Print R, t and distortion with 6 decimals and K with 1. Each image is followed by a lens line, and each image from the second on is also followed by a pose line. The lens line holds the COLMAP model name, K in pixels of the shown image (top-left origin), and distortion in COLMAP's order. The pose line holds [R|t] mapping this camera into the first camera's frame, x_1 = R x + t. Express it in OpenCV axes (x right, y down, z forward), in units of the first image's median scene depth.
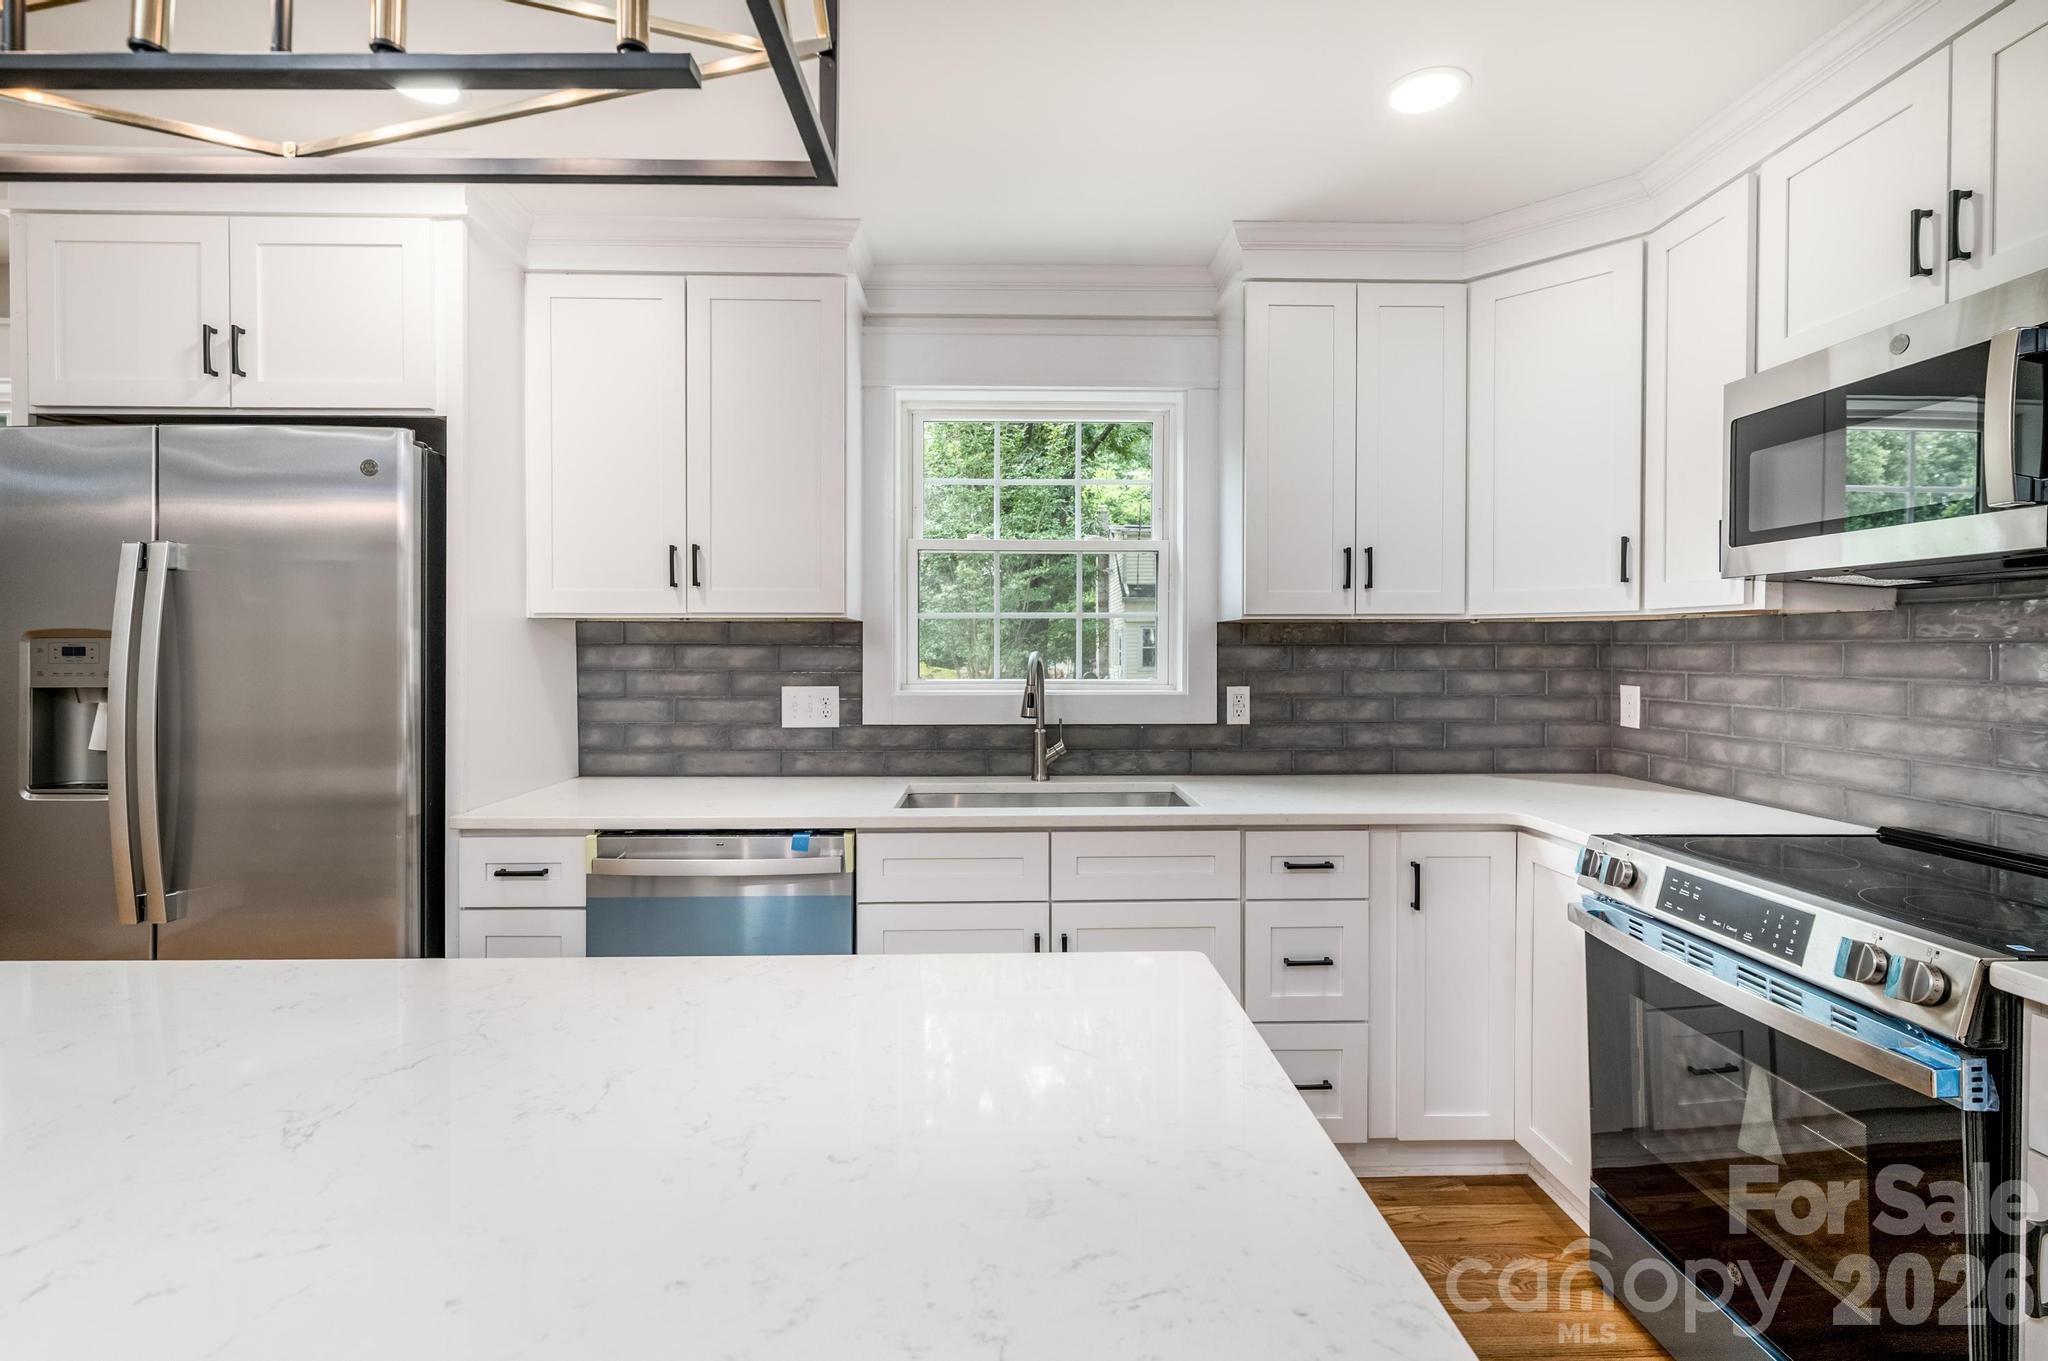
lens RADIAL K [[915.8, 0, 1032.4], [0, 915.8, 650.2], [0, 0, 1]] dist [0.000998, -0.000297]
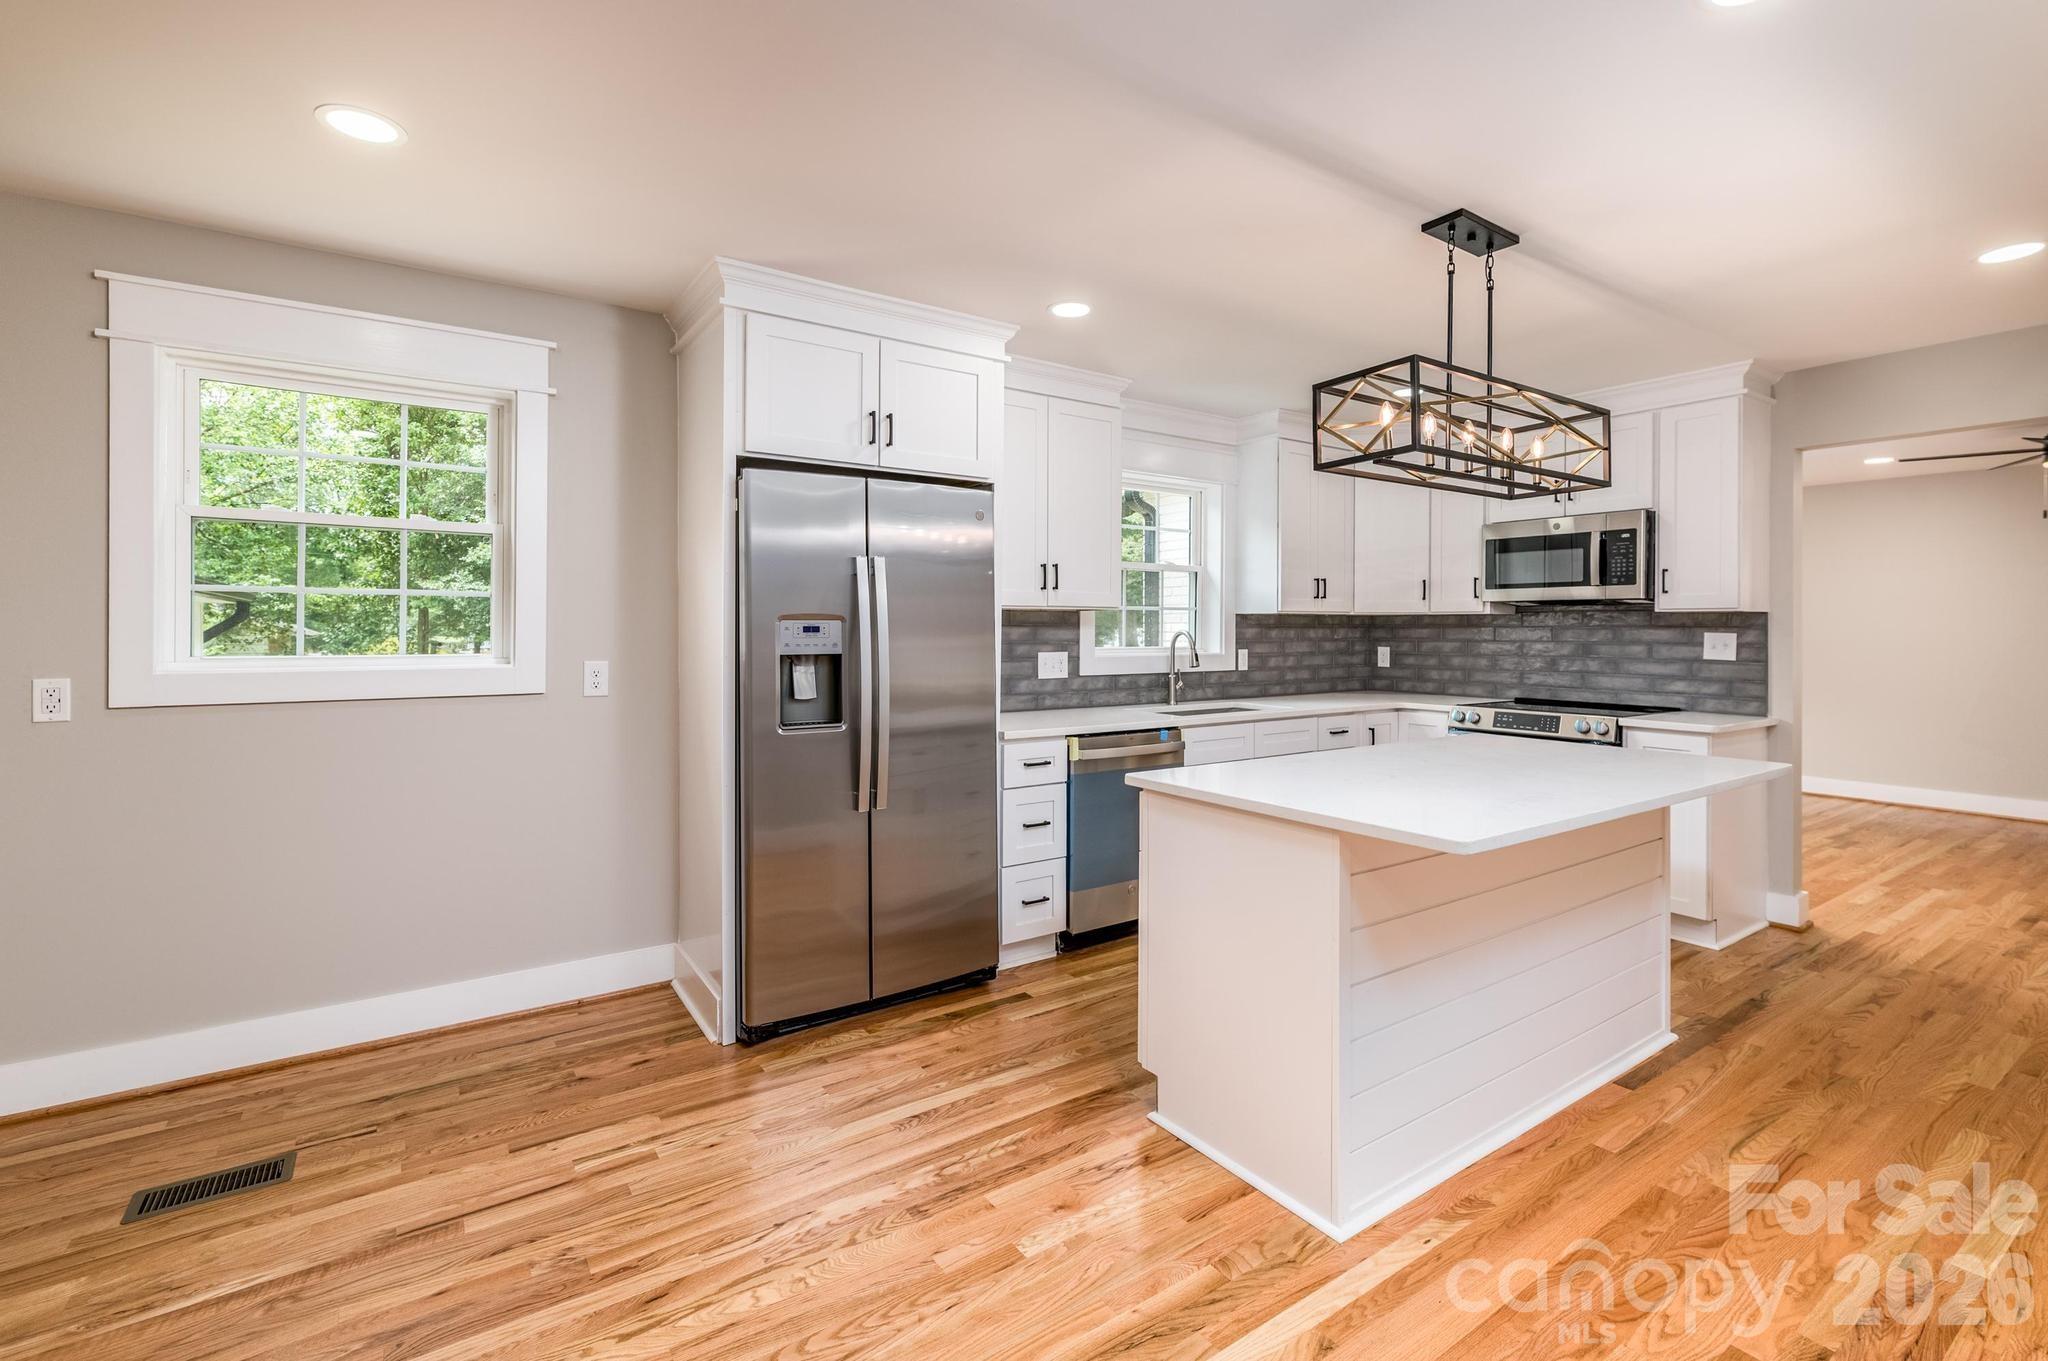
lens RADIAL K [[921.1, 0, 1034.6], [0, 921.1, 625.2], [0, 0, 1]] dist [-0.000120, -0.000116]
pose [[0.834610, 0.003738, 0.550829, -1.159713], [-0.001967, 0.999991, -0.003804, -0.000385], [-0.550839, 0.002092, 0.834609, -0.302633]]
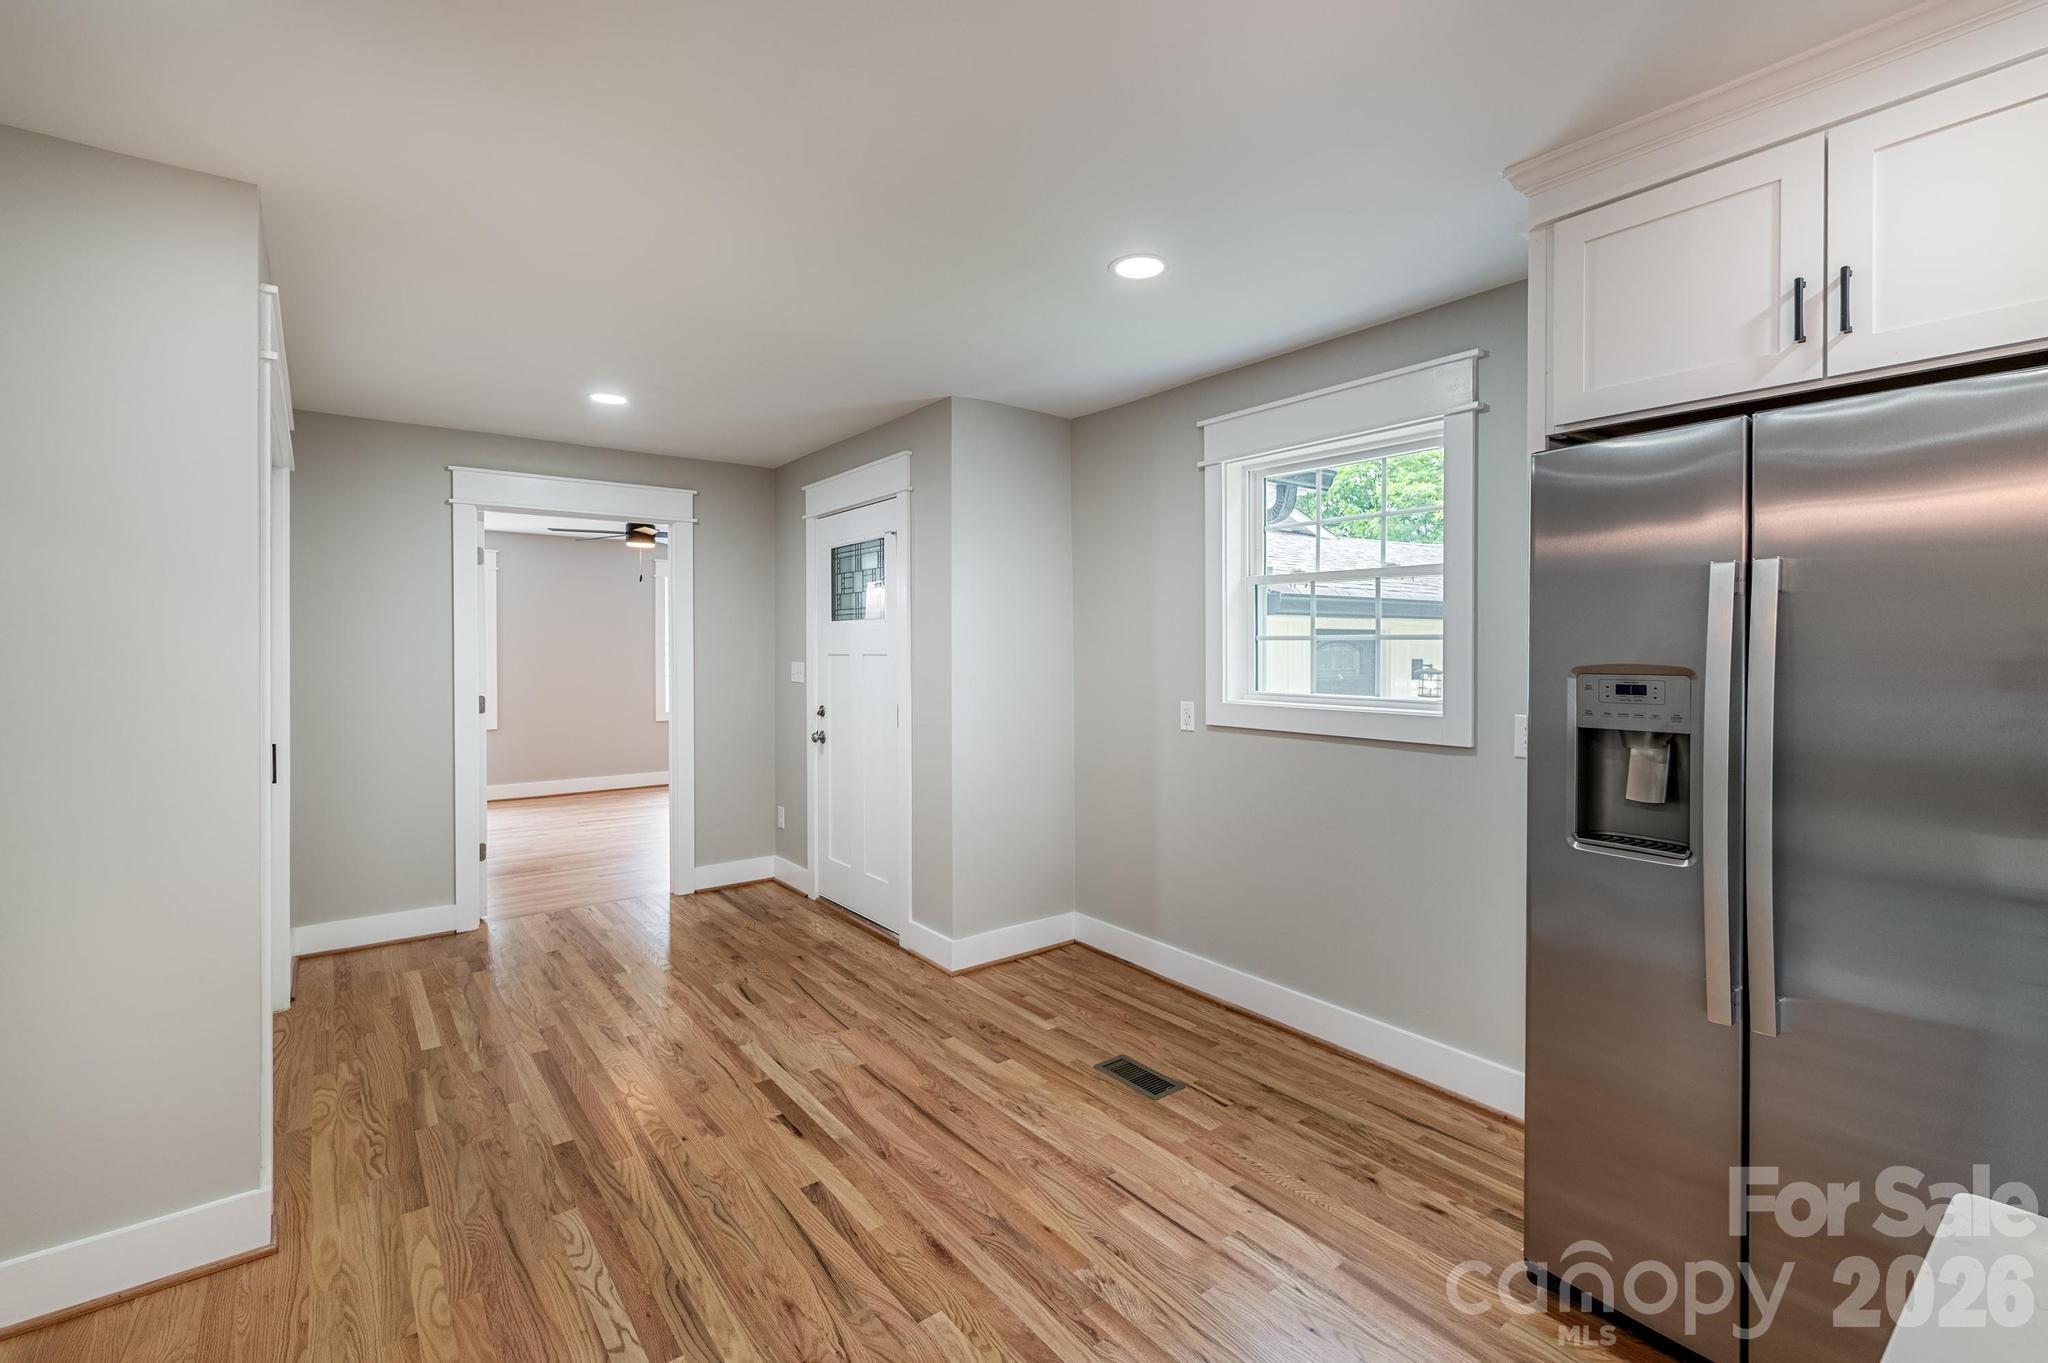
lens RADIAL K [[906.1, 0, 1042.2], [0, 906.1, 648.9], [0, 0, 1]] dist [-0.000188, -0.000021]
pose [[0.599334, 0.001010, -0.800499, -0.511991], [-0.000061, 0.999999, 0.001216, -0.029466], [0.800499, -0.000680, 0.599333, 0.013111]]
